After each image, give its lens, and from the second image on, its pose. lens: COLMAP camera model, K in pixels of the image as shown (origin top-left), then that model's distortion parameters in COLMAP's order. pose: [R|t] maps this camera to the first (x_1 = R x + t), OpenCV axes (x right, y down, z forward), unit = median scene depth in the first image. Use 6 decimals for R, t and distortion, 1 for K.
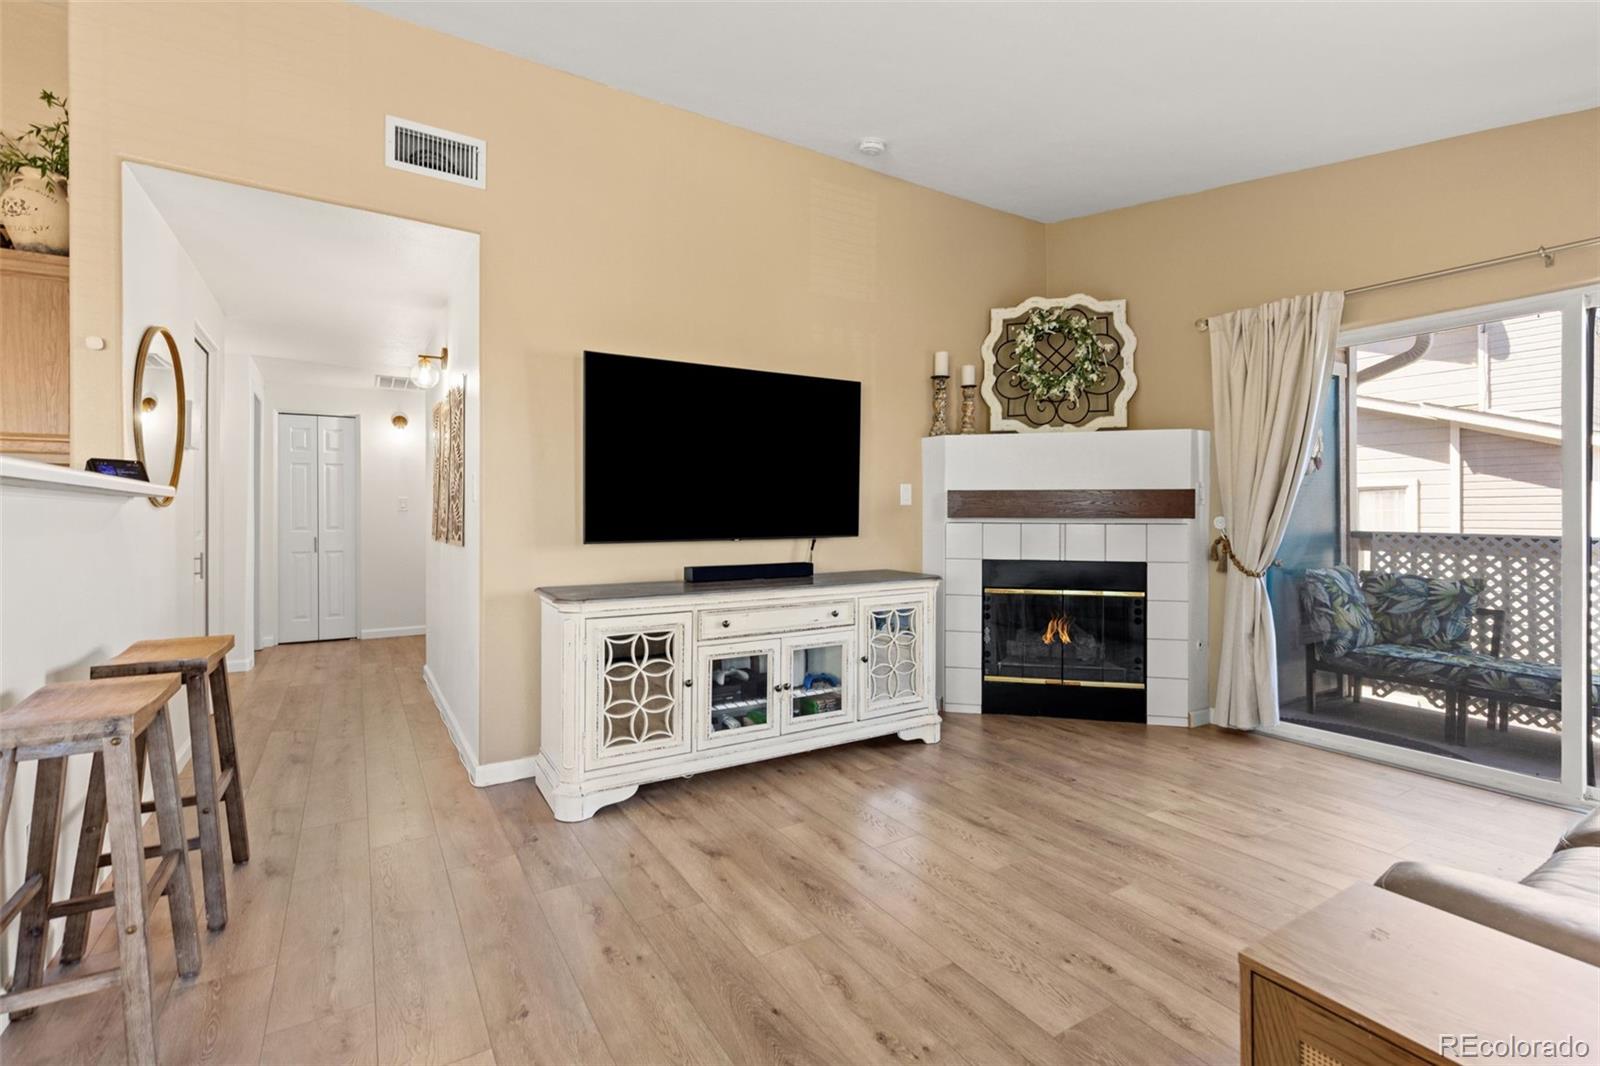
lens RADIAL K [[728.3, 0, 804.5], [0, 728.3, 514.6], [0, 0, 1]] dist [0.002660, 0.000238]
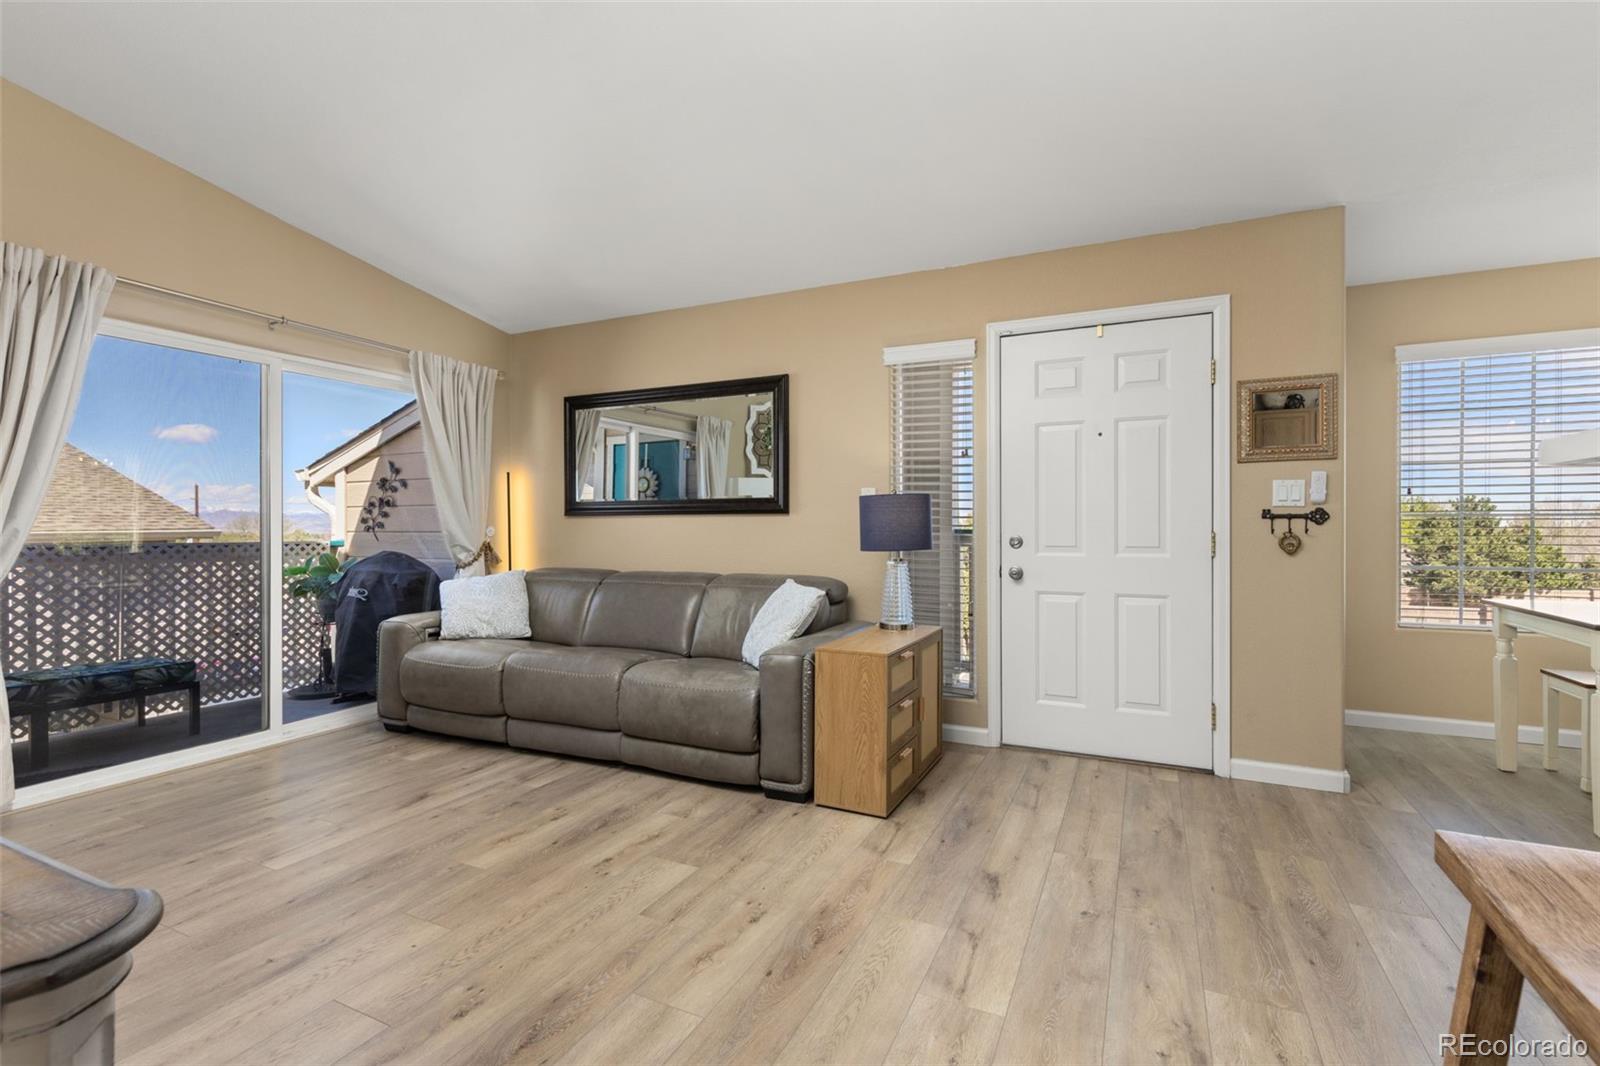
lens RADIAL K [[718.7, 0, 810.4], [0, 718.7, 529.5], [0, 0, 1]] dist [0.004327, 0.000361]
pose [[-0.541556, -0.006897, 0.840636, -0.399532], [0.001240, 0.999959, 0.009003, 0.000360], [-0.840664, 0.005918, -0.541525, 0.622847]]
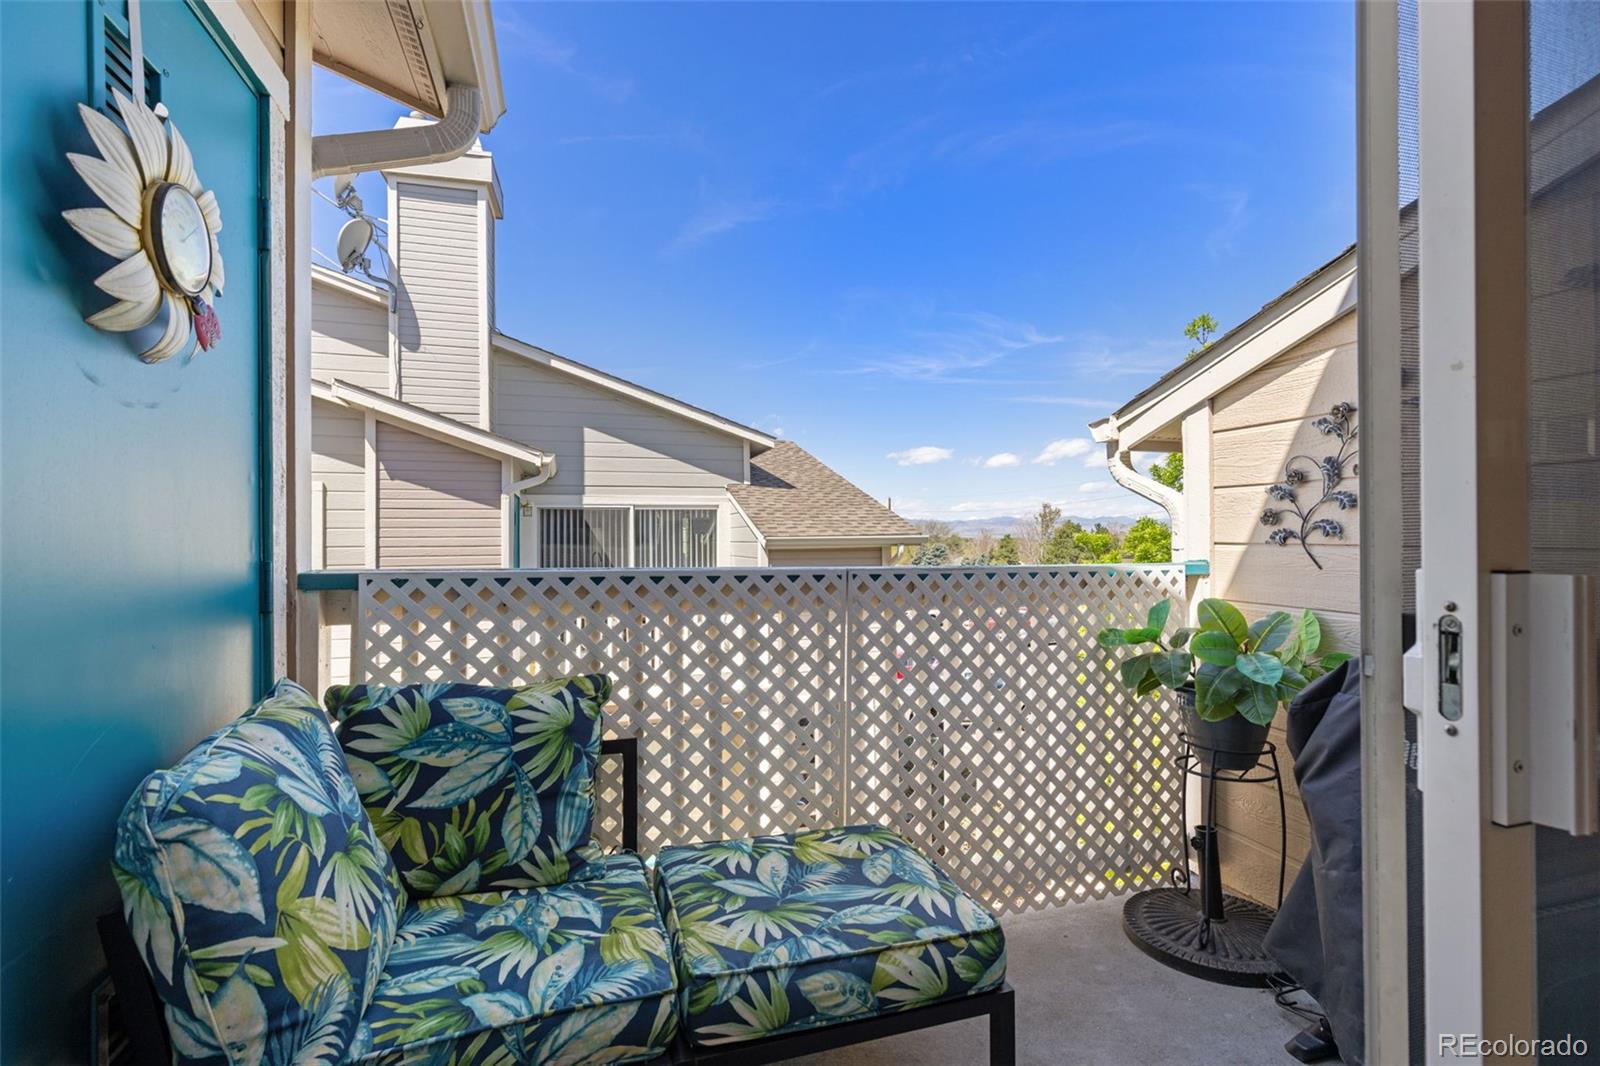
lens RADIAL K [[727.4, 0, 805.1], [0, 727.4, 528.0], [0, 0, 1]] dist [0.000452, 0.000122]
pose [[0.244257, 0.002474, 0.969707, 0.560877], [0.002602, 0.999991, -0.003206, 0.003789], [-0.969707, 0.003306, 0.244249, 0.808497]]
